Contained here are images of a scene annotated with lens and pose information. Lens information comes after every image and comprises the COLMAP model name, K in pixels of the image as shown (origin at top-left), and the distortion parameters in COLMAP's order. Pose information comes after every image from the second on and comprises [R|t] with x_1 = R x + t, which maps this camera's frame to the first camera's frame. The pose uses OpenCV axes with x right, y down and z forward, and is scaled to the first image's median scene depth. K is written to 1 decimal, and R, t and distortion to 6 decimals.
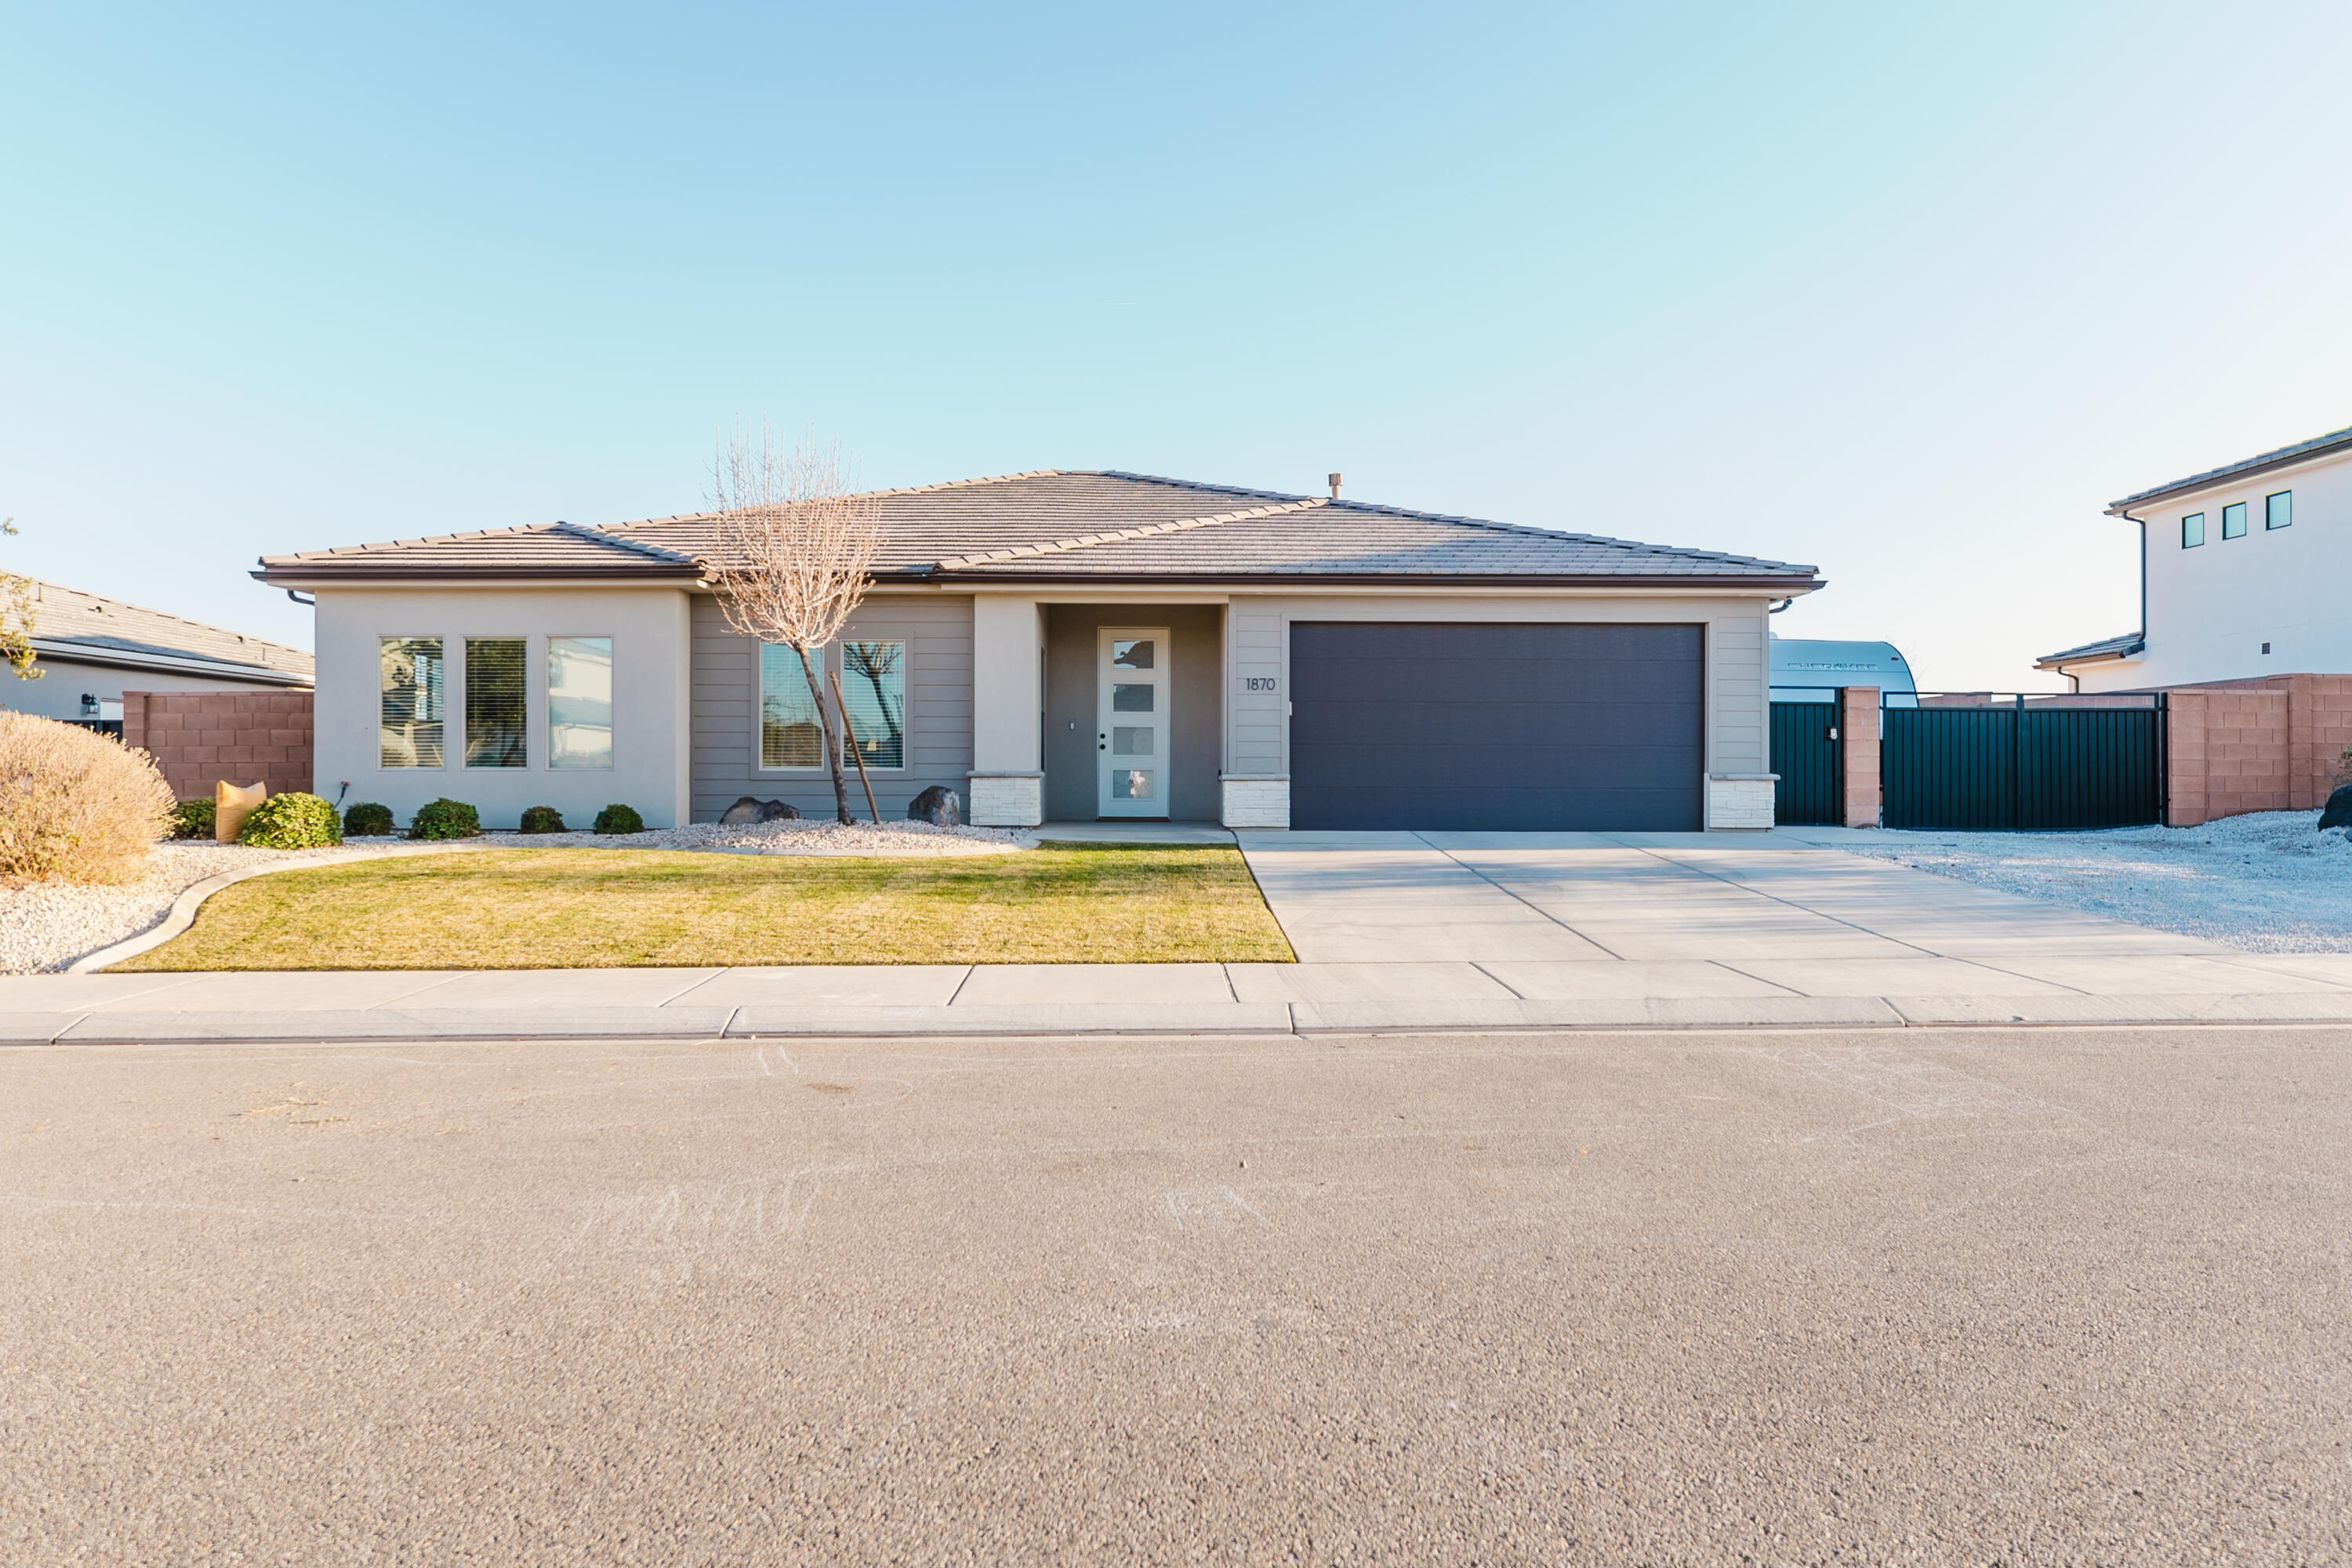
lens RADIAL K [[1501.4, 0, 1169.8], [0, 1501.4, 777.4], [0, 0, 1]] dist [-0.001766, -0.002450]
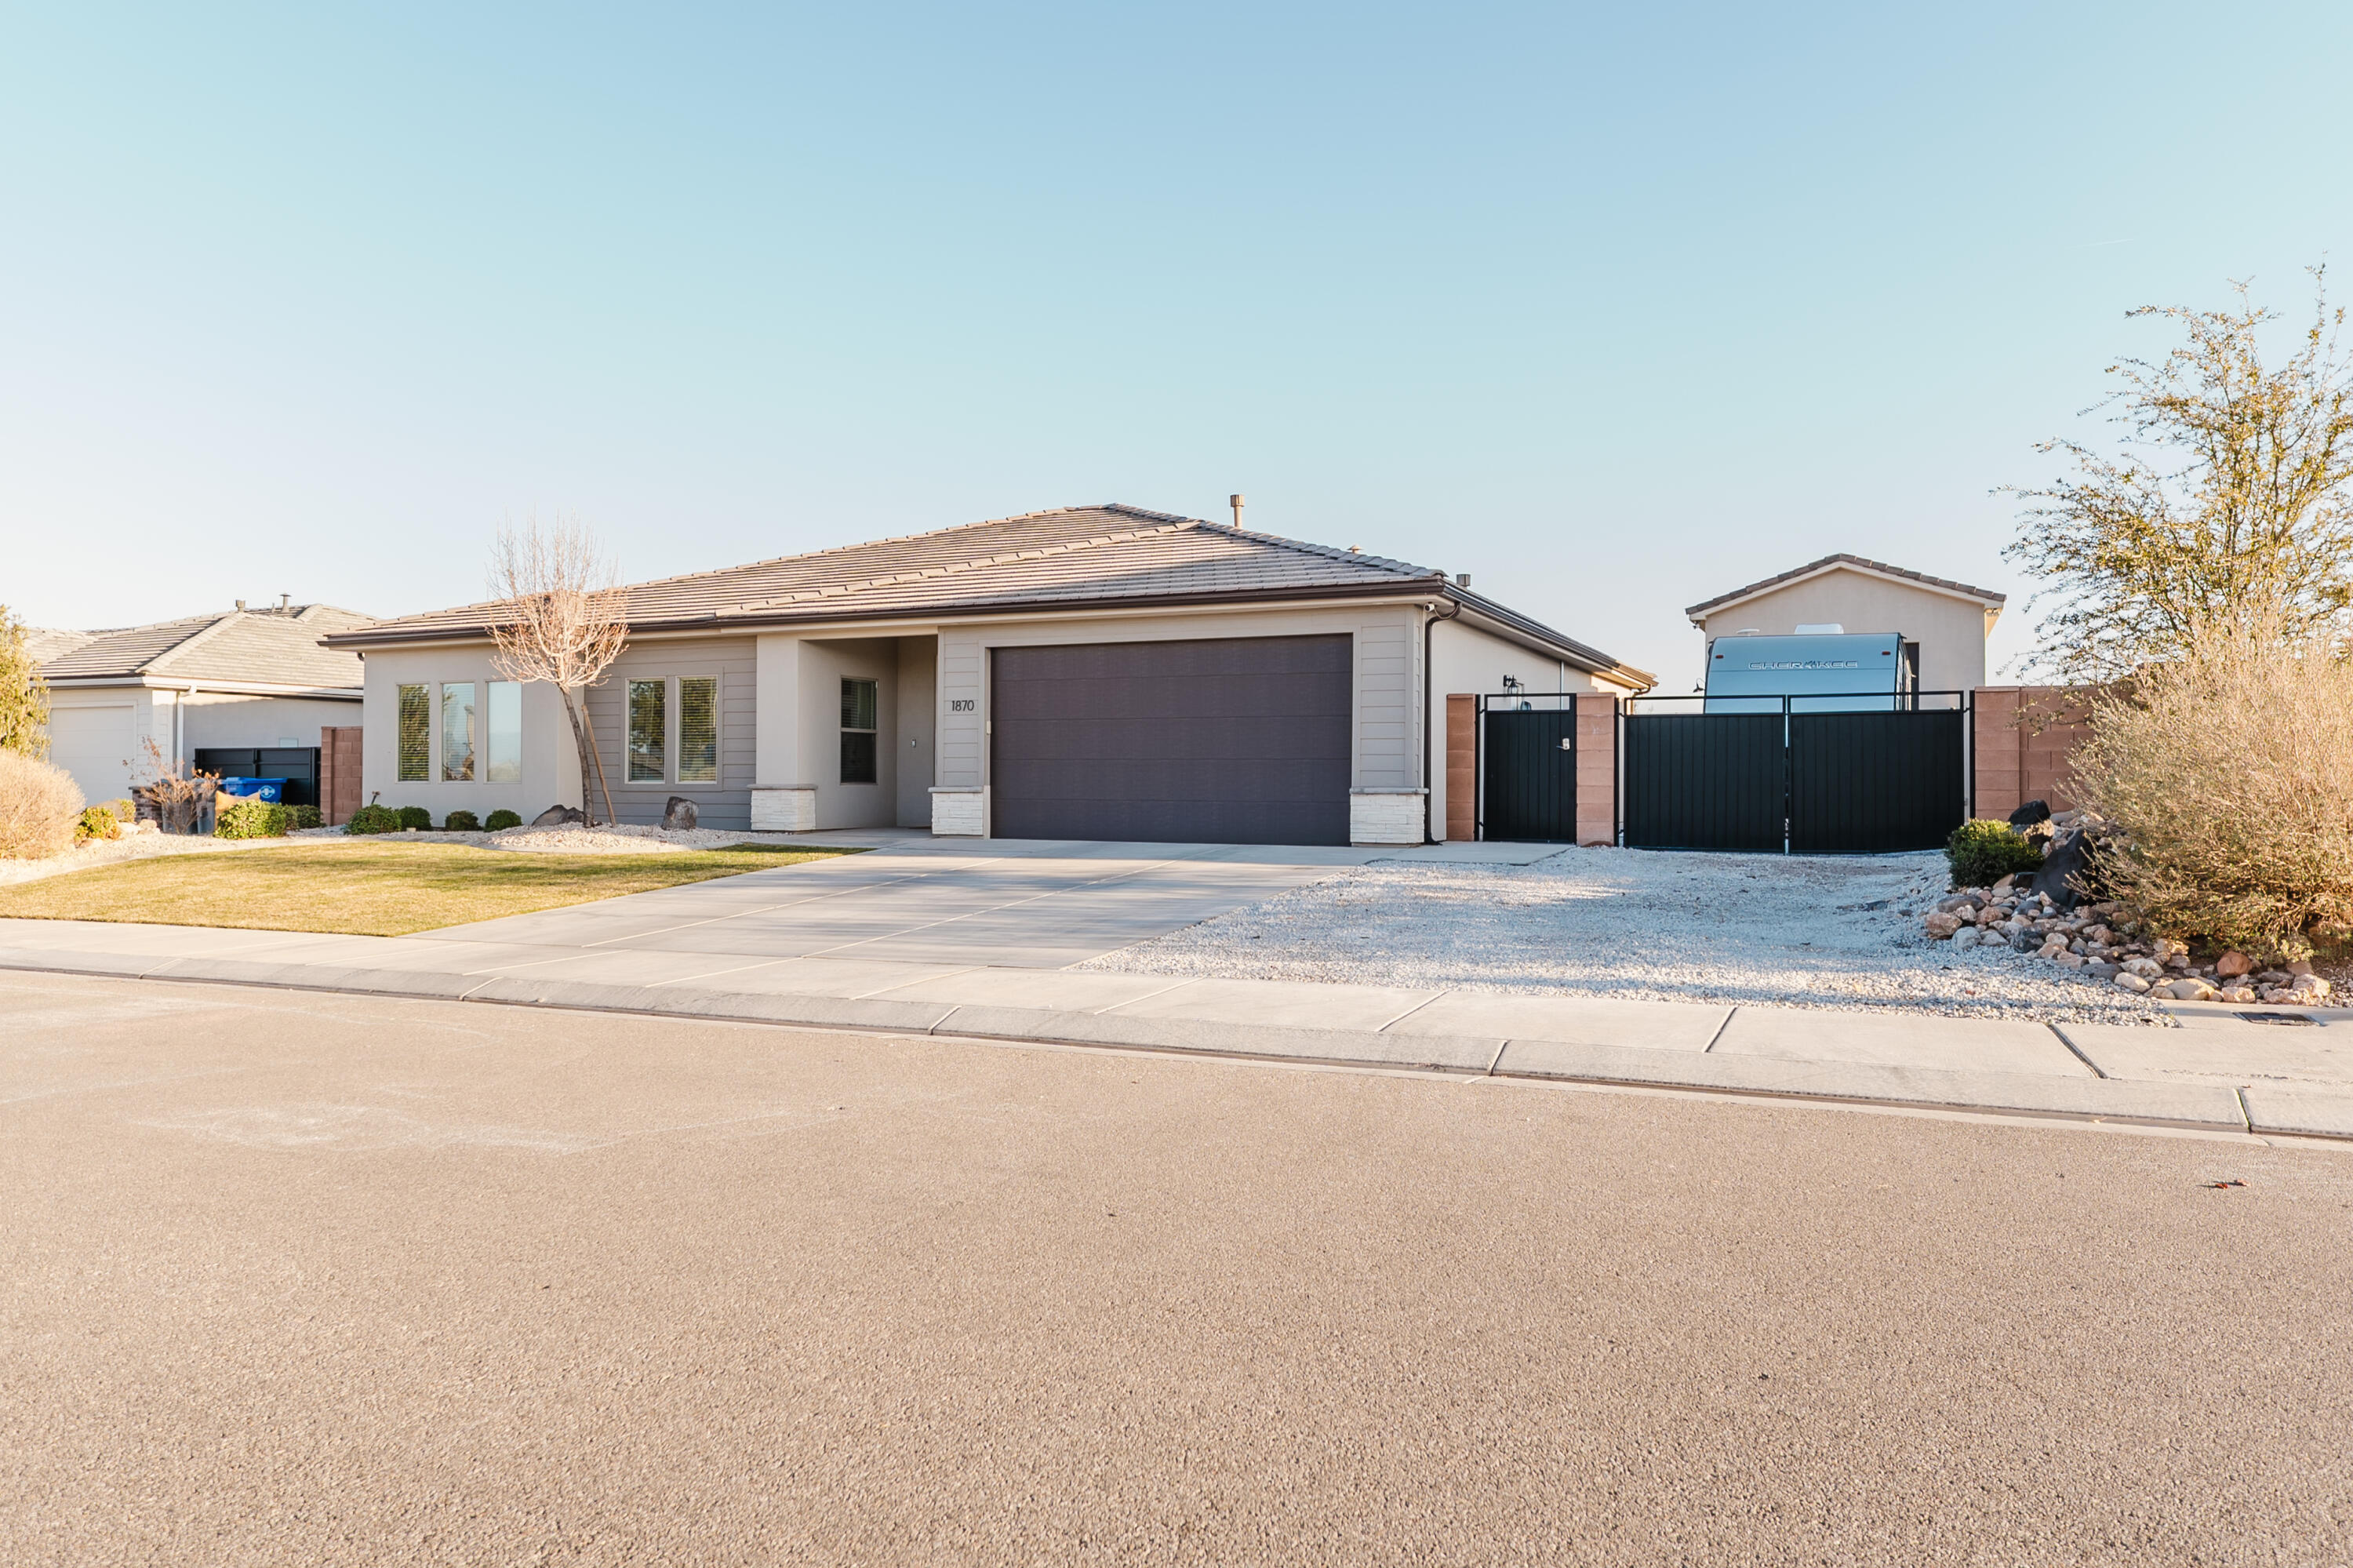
lens RADIAL K [[1502.1, 0, 1178.3], [0, 1502.1, 777.4], [0, 0, 1]] dist [-0.001766, -0.002450]
pose [[0.908229, -0.001143, -0.418472, 0.669494], [-0.000567, 0.999992, -0.003963, -0.004898], [0.418473, 0.003837, 0.908221, 0.062006]]
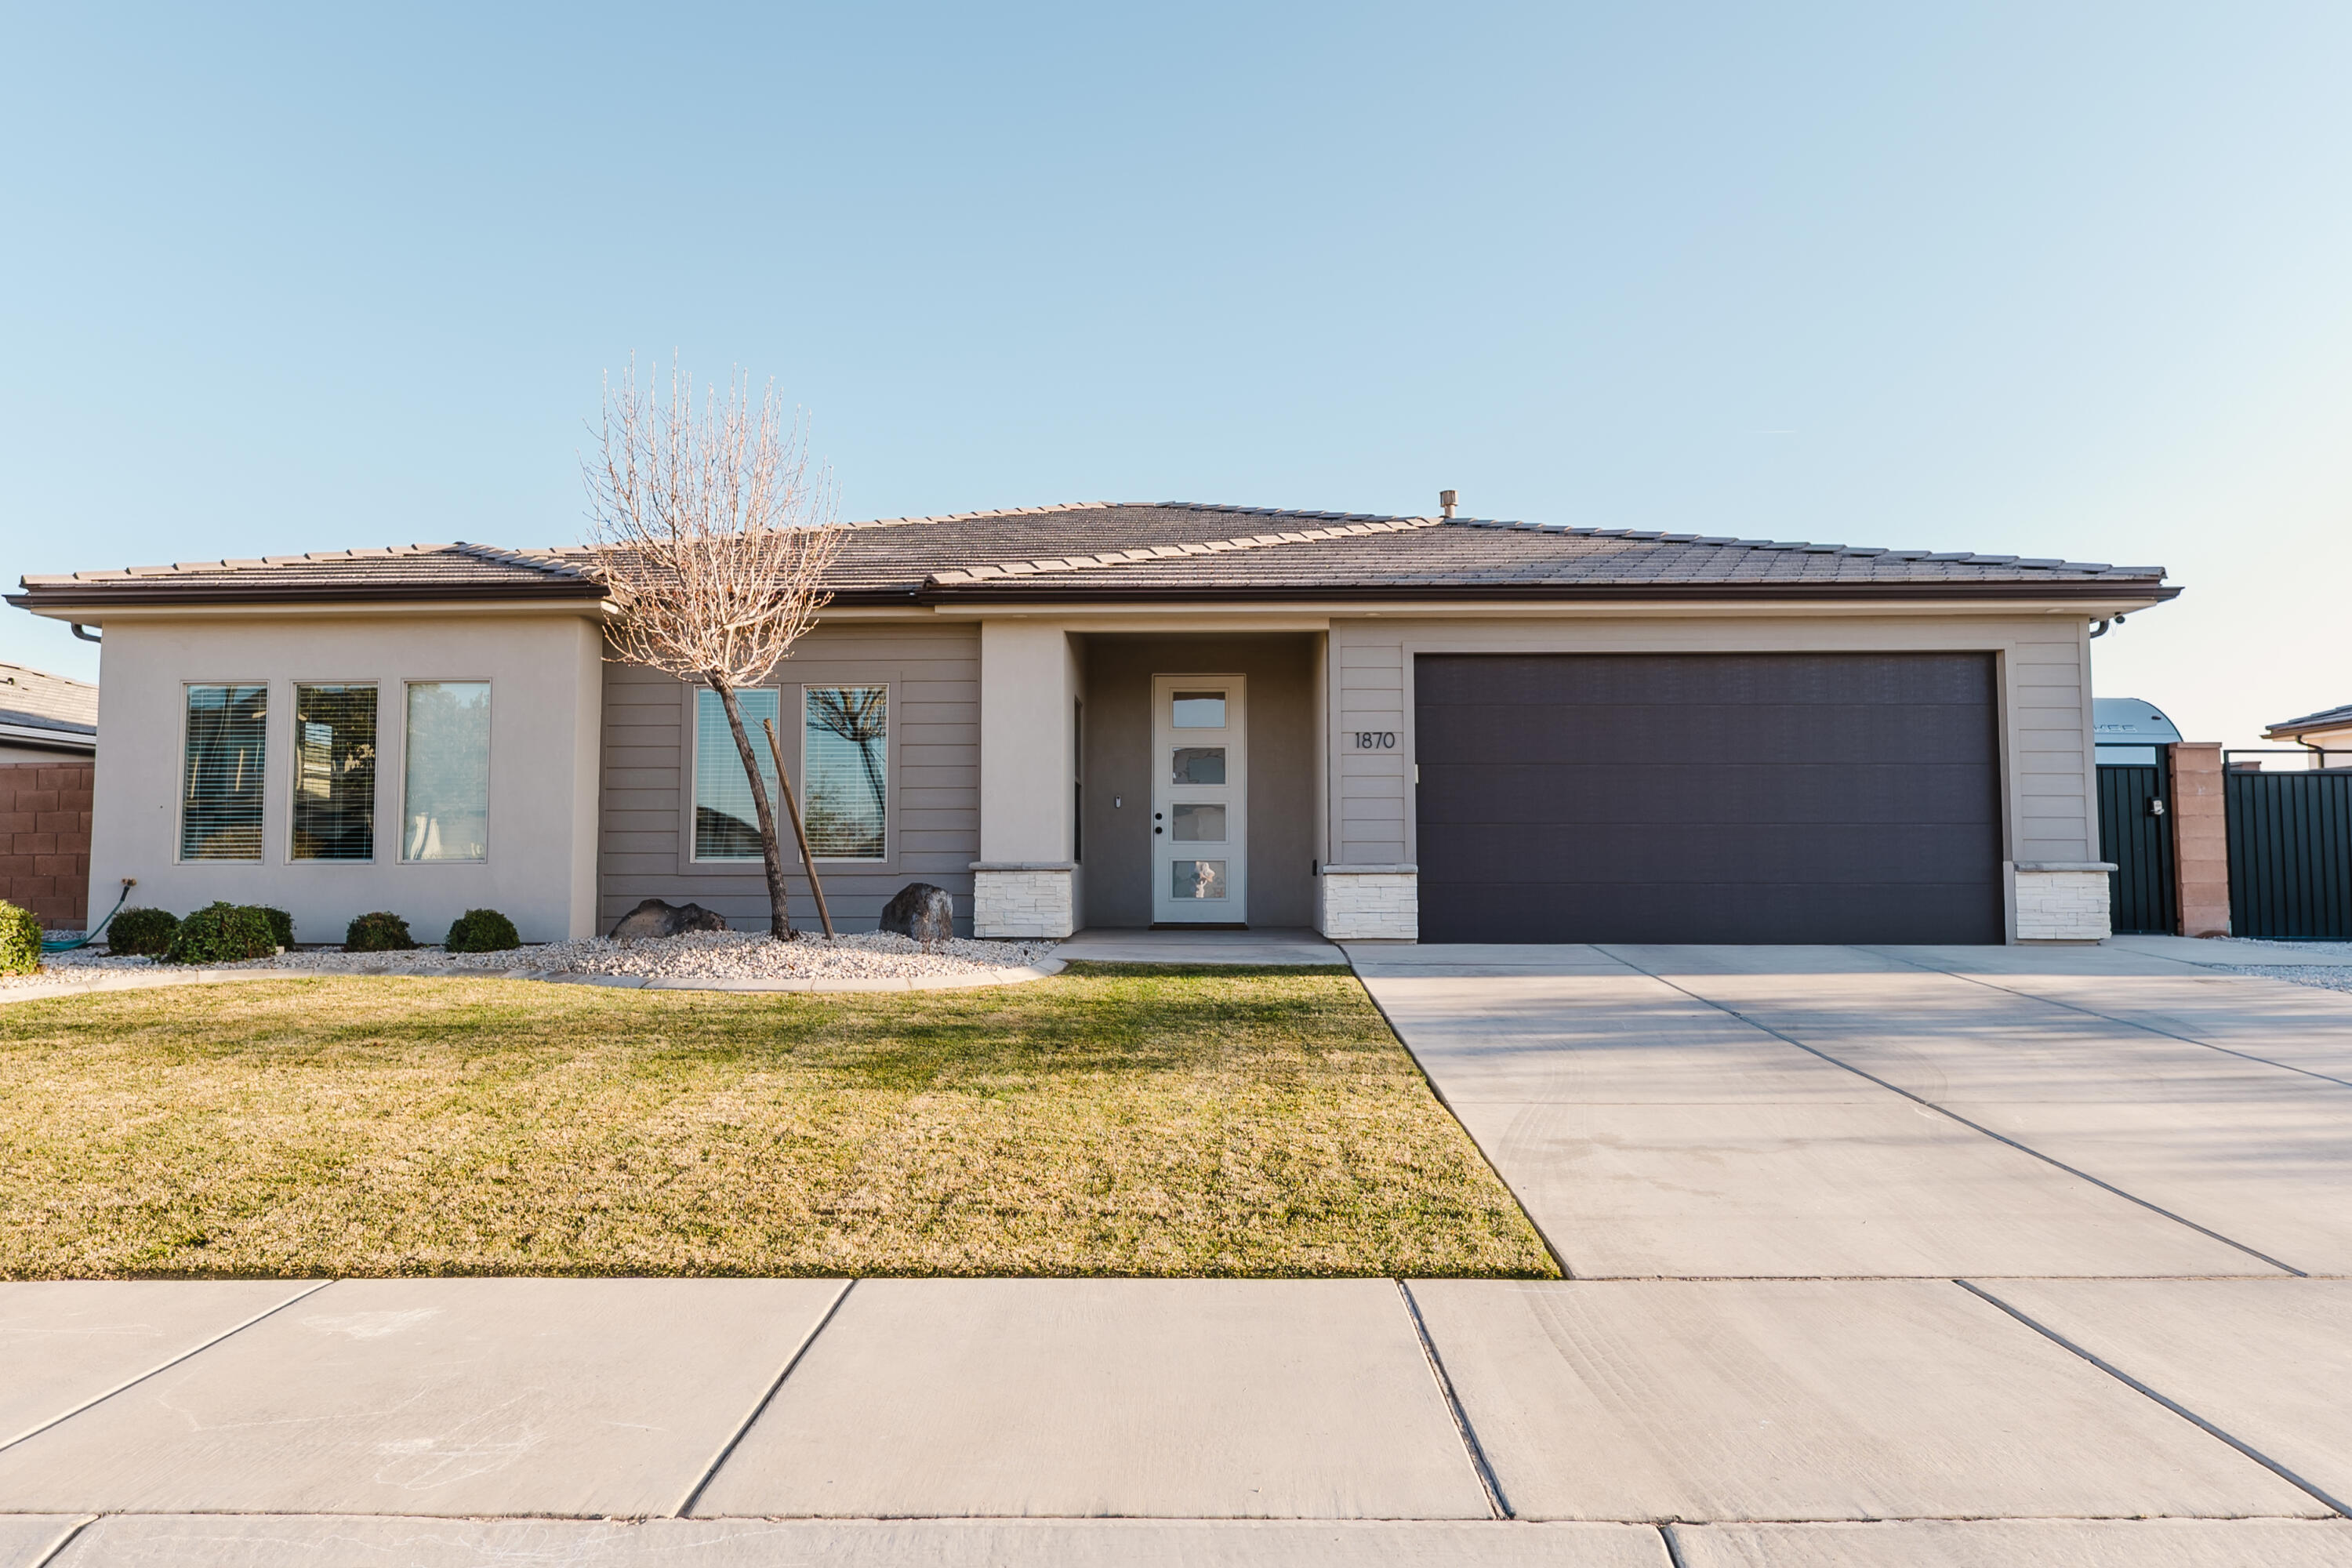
lens RADIAL K [[1463.4, 0, 1173.2], [0, 1463.4, 780.9], [0, 0, 1]] dist [-0.001603, 0.000827]
pose [[0.999153, -0.005725, -0.040740, -0.007797], [0.003201, 0.998086, -0.061754, 0.000605], [0.041015, 0.061571, 0.997260, 0.295046]]
